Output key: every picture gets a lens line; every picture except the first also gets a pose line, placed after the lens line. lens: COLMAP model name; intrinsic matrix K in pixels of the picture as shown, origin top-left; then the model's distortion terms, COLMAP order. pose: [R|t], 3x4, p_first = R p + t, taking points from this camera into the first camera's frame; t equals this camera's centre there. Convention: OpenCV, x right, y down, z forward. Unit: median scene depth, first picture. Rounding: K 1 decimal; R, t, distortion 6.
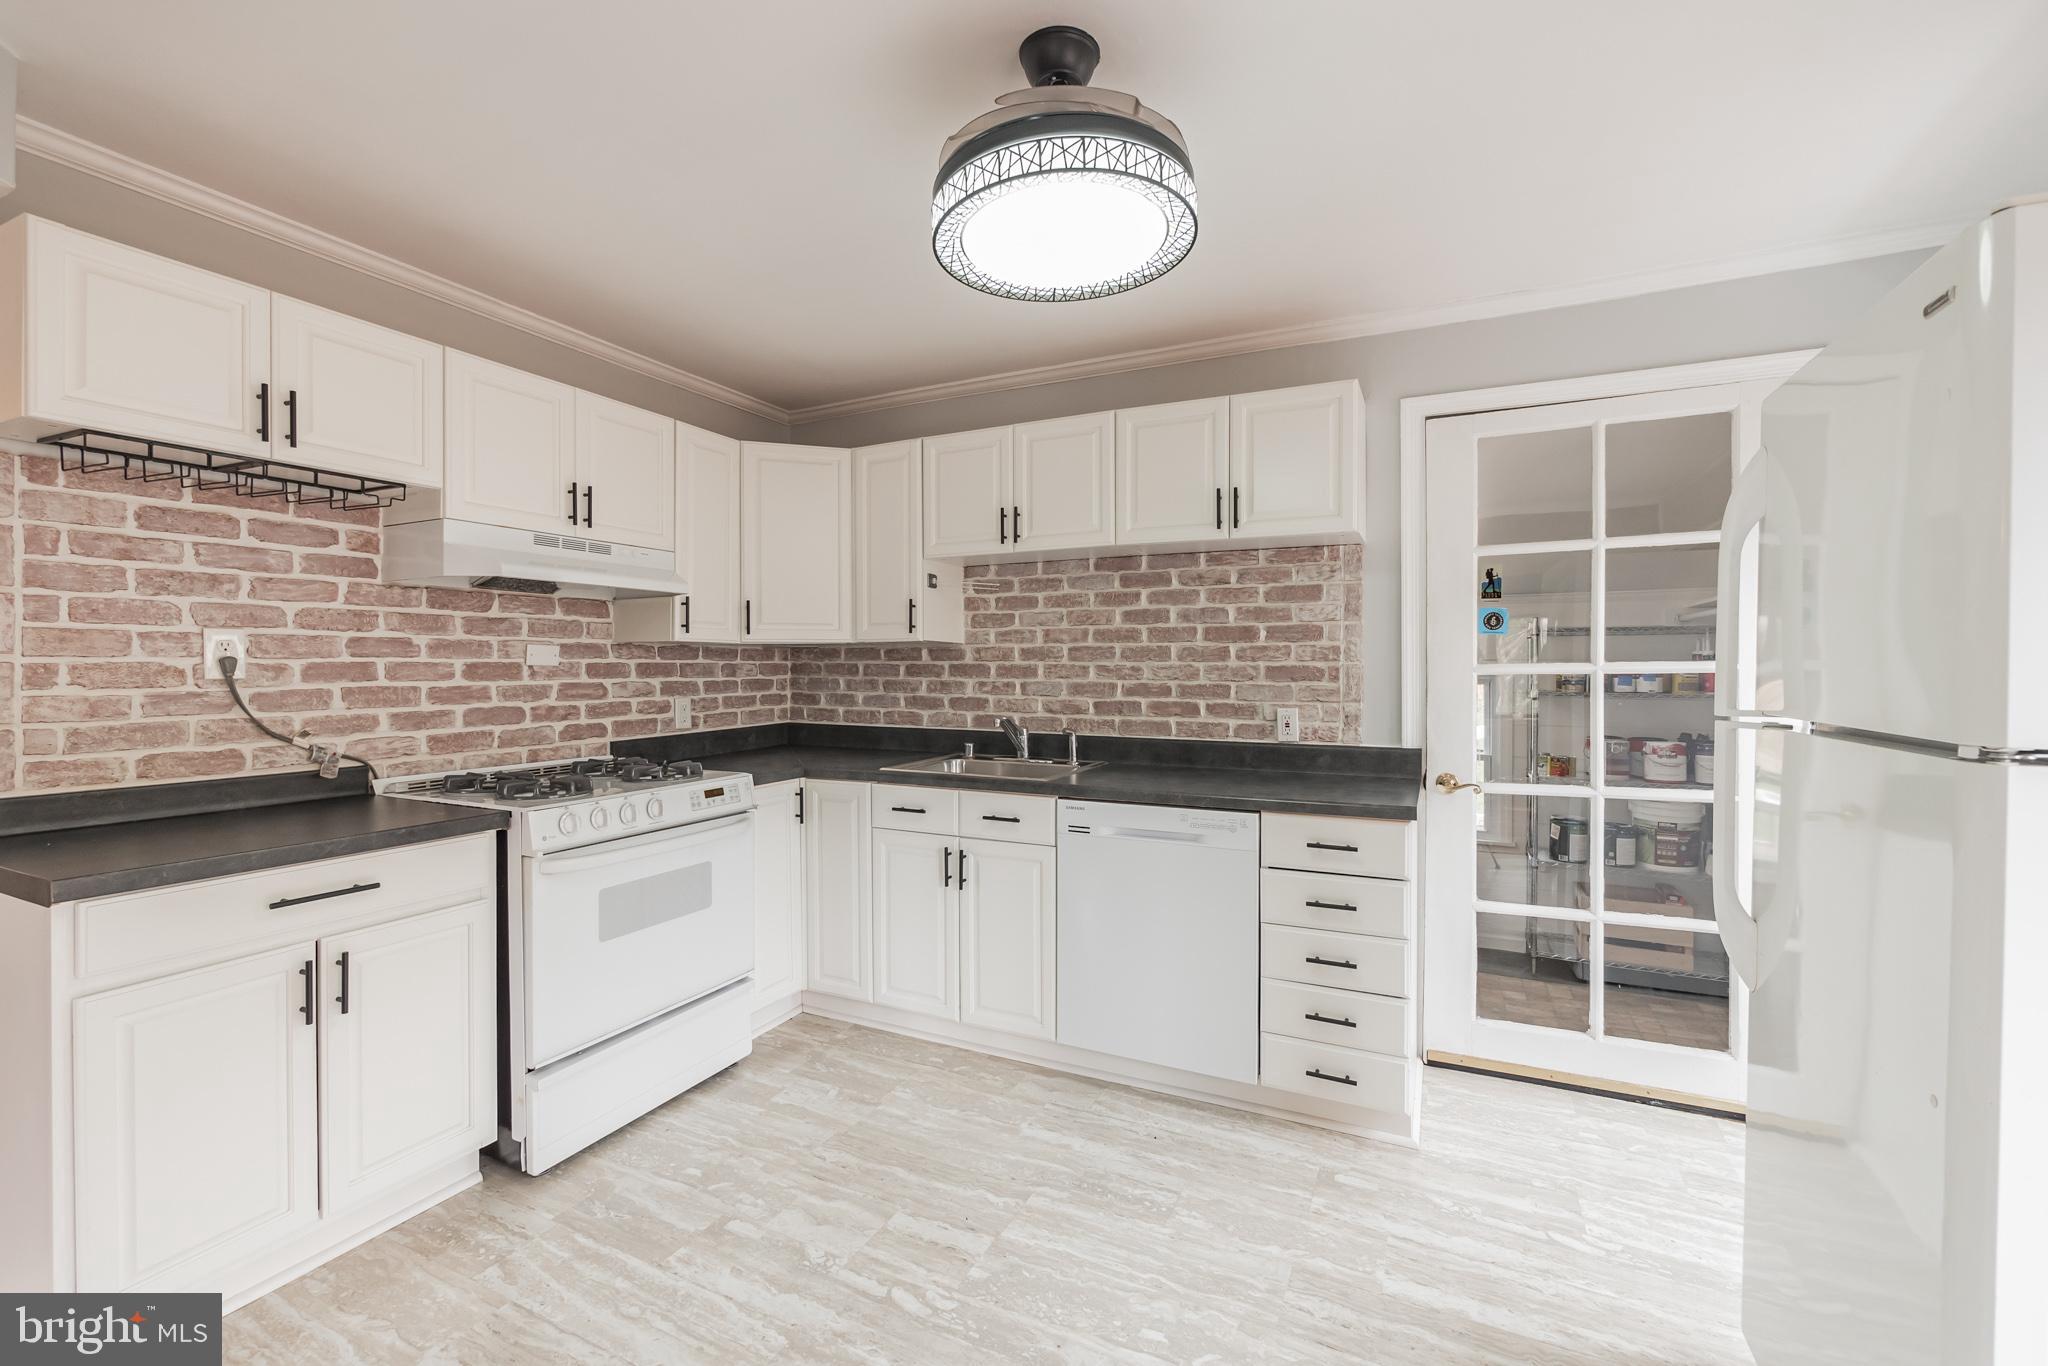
lens RADIAL K [[864.3, 0, 986.9], [0, 864.3, 677.1], [0, 0, 1]] dist [0.002136, 0.001201]
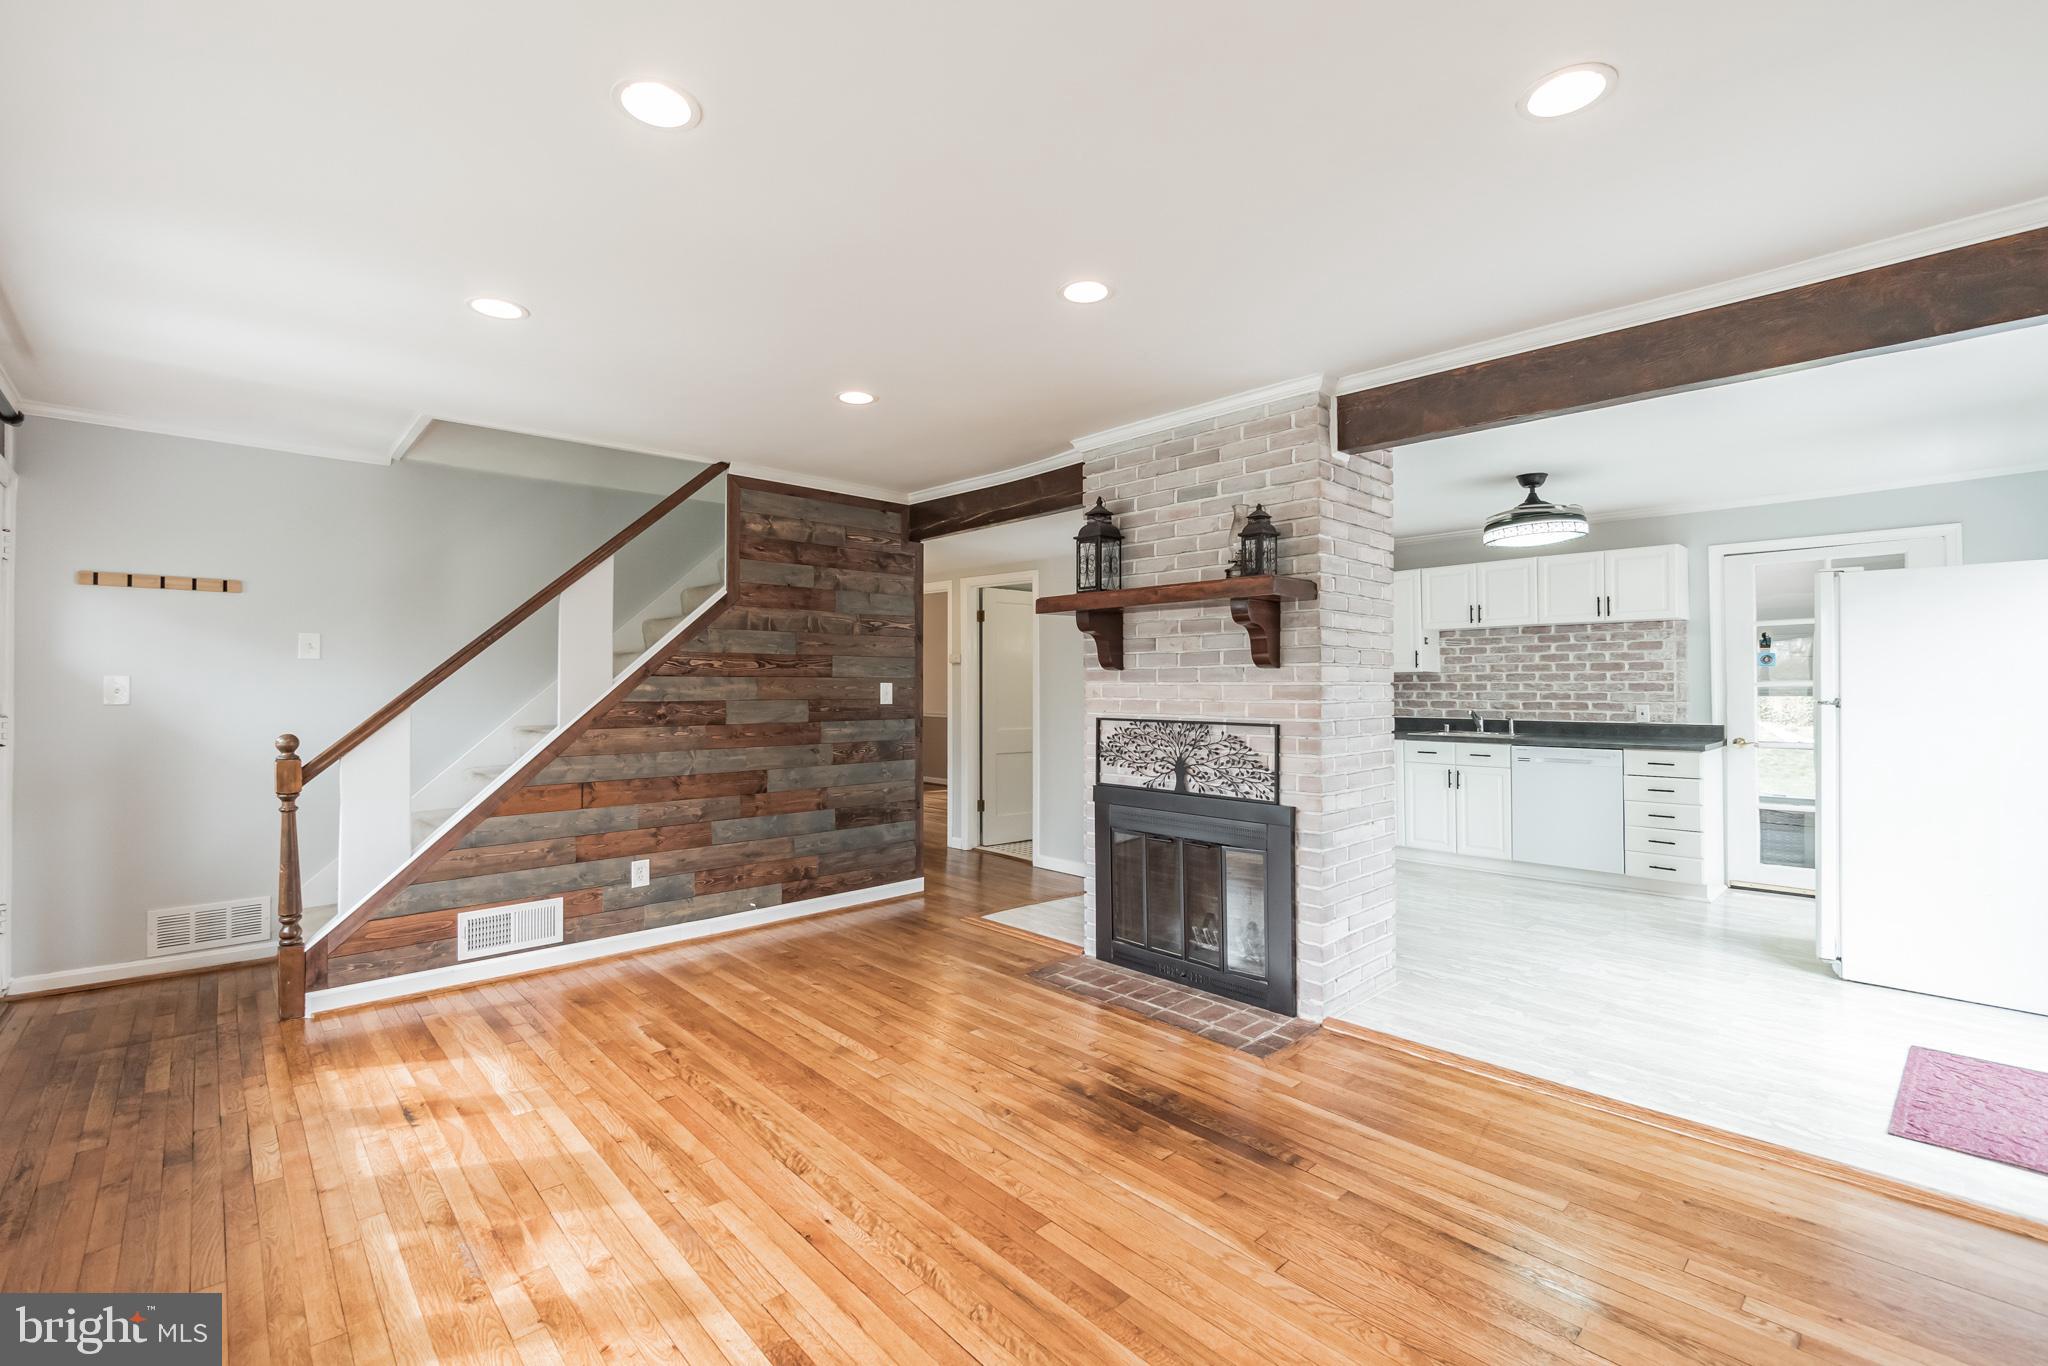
lens RADIAL K [[864.3, 0, 993.8], [0, 864.3, 682.0], [0, 0, 1]] dist [0.002136, 0.001201]
pose [[0.940439, -0.006332, -0.339903, -0.332319], [-0.000408, 0.999805, -0.019756, 0.021649], [0.339962, 0.018718, 0.940253, -1.220905]]
